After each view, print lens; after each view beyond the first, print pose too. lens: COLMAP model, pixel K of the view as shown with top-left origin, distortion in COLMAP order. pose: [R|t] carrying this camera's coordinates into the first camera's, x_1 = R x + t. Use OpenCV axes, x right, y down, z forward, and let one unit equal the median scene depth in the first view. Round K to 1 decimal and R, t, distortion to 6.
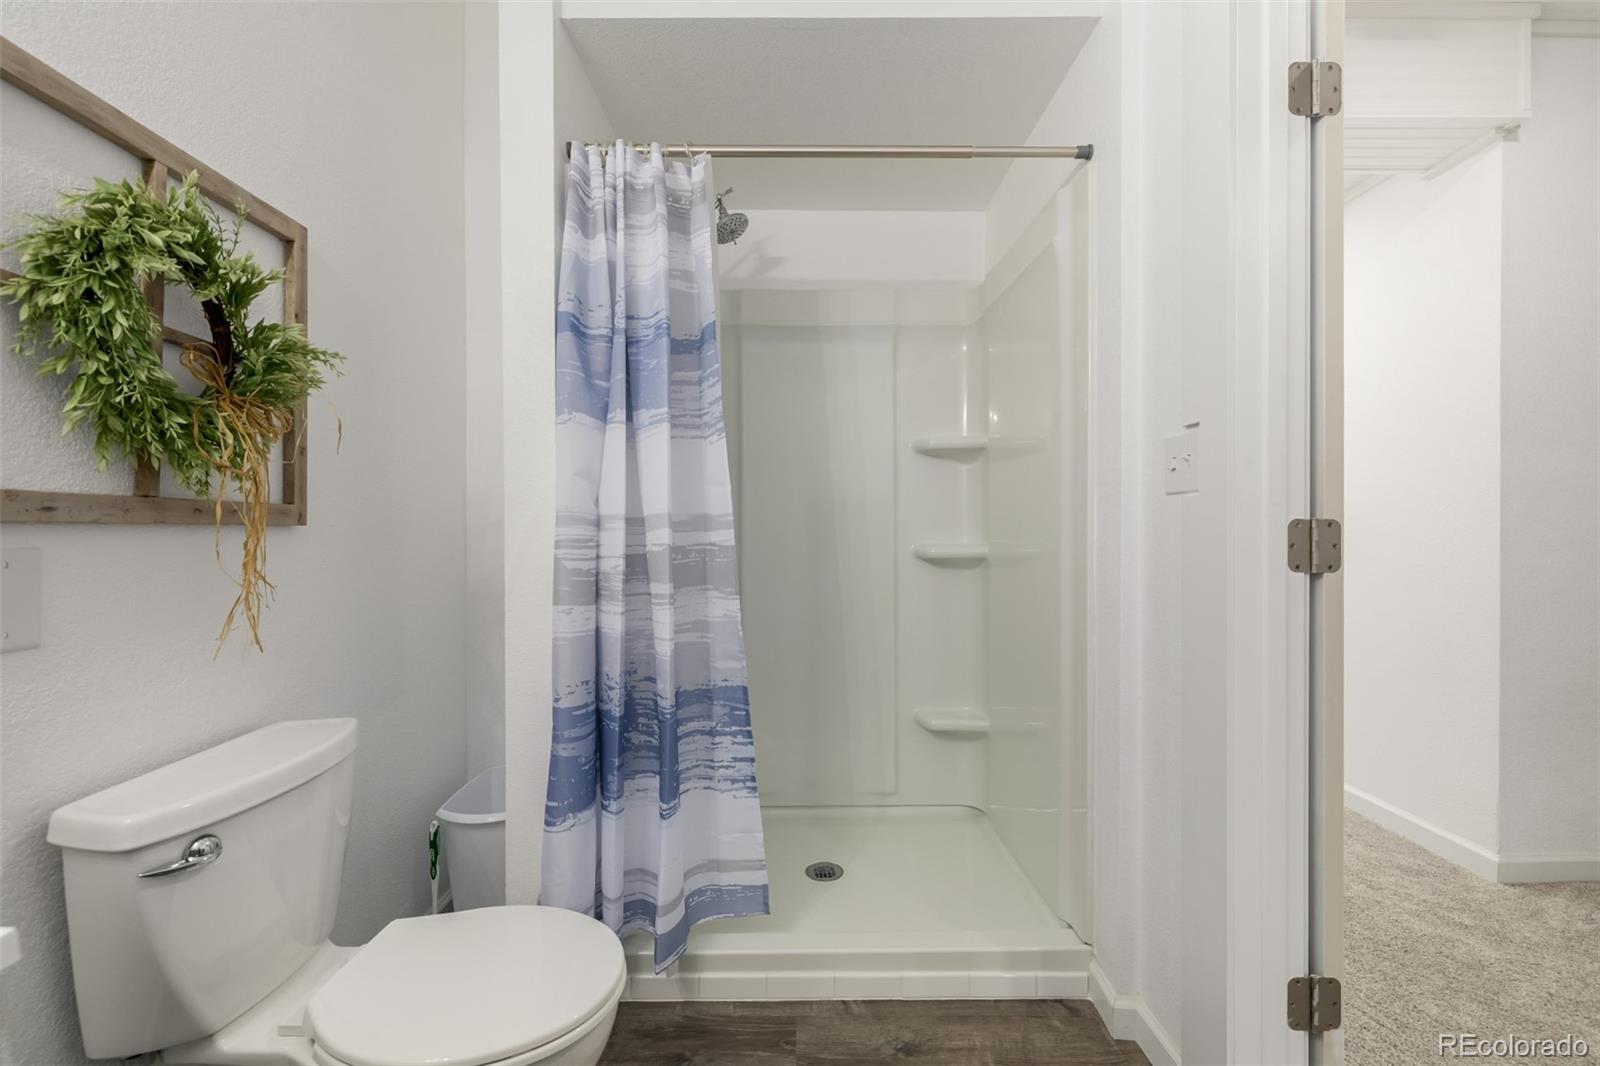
lens RADIAL K [[662.8, 0, 804.5], [0, 662.8, 537.3], [0, 0, 1]] dist [-0.000065, -0.000073]
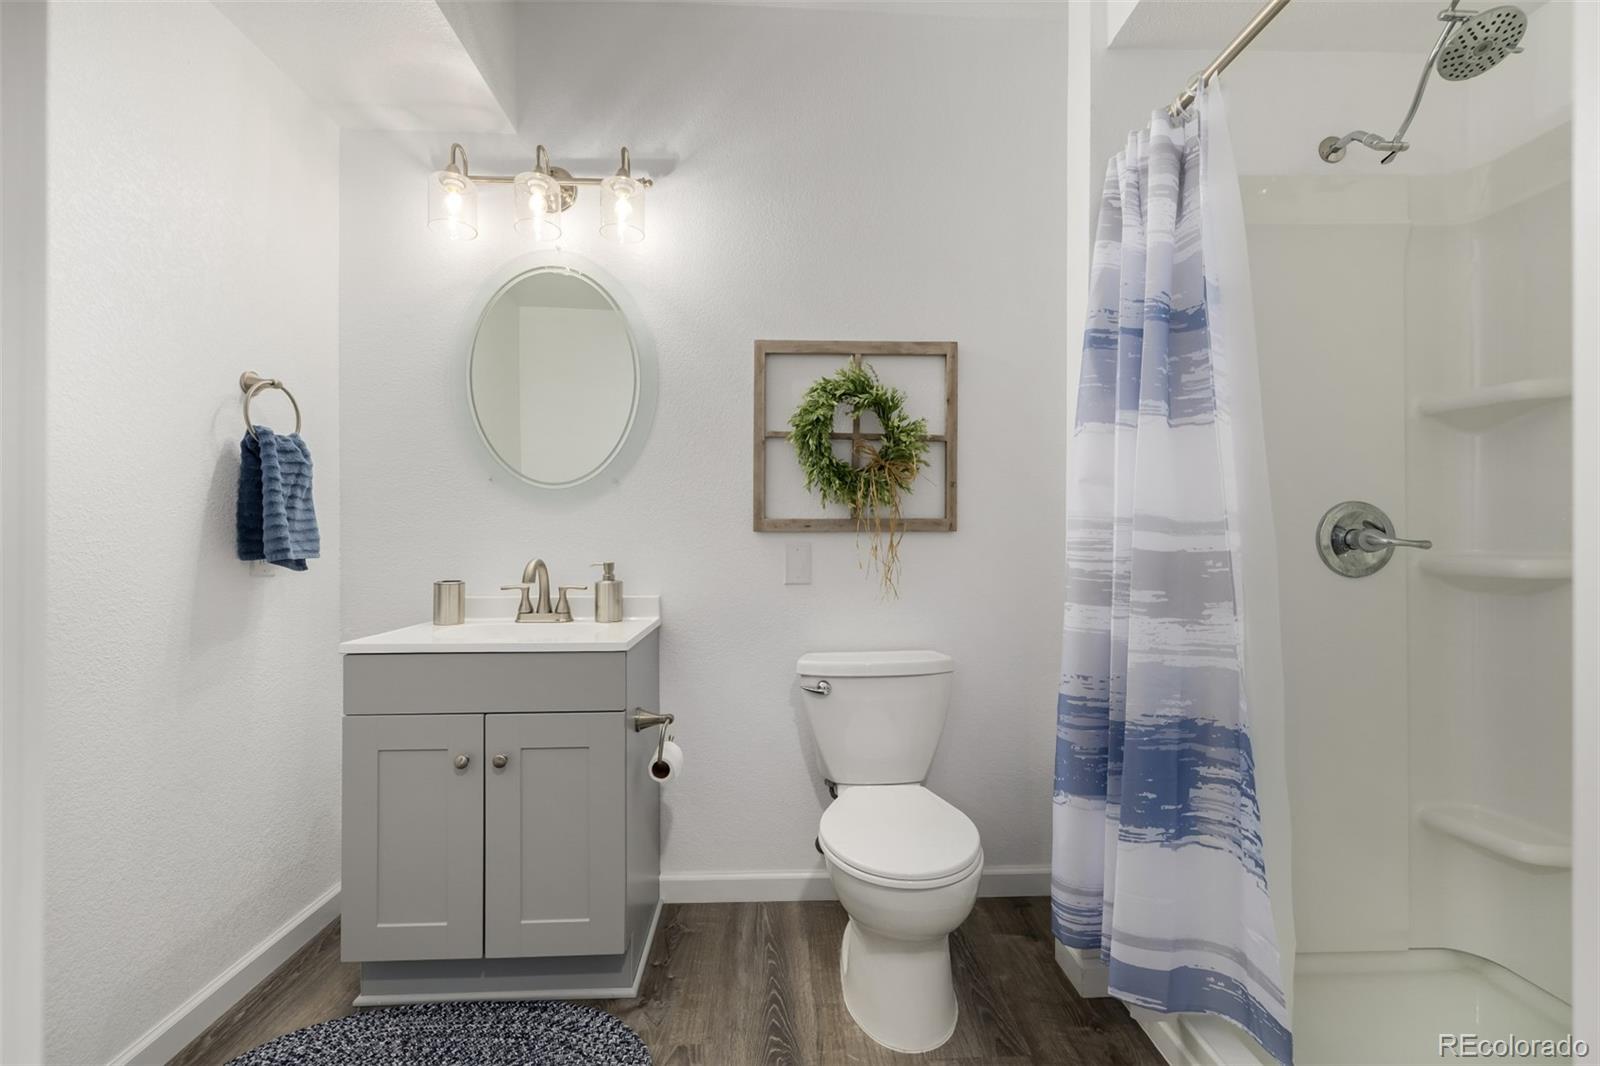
lens RADIAL K [[677.5, 0, 800.0], [0, 677.5, 533.0], [0, 0, 1]] dist [0.000696, -0.000046]
pose [[0.034091, -0.003806, -0.999411, 0.826463], [-0.005322, 0.999978, -0.003990, -0.005057], [0.999405, 0.005455, 0.034070, 0.570165]]
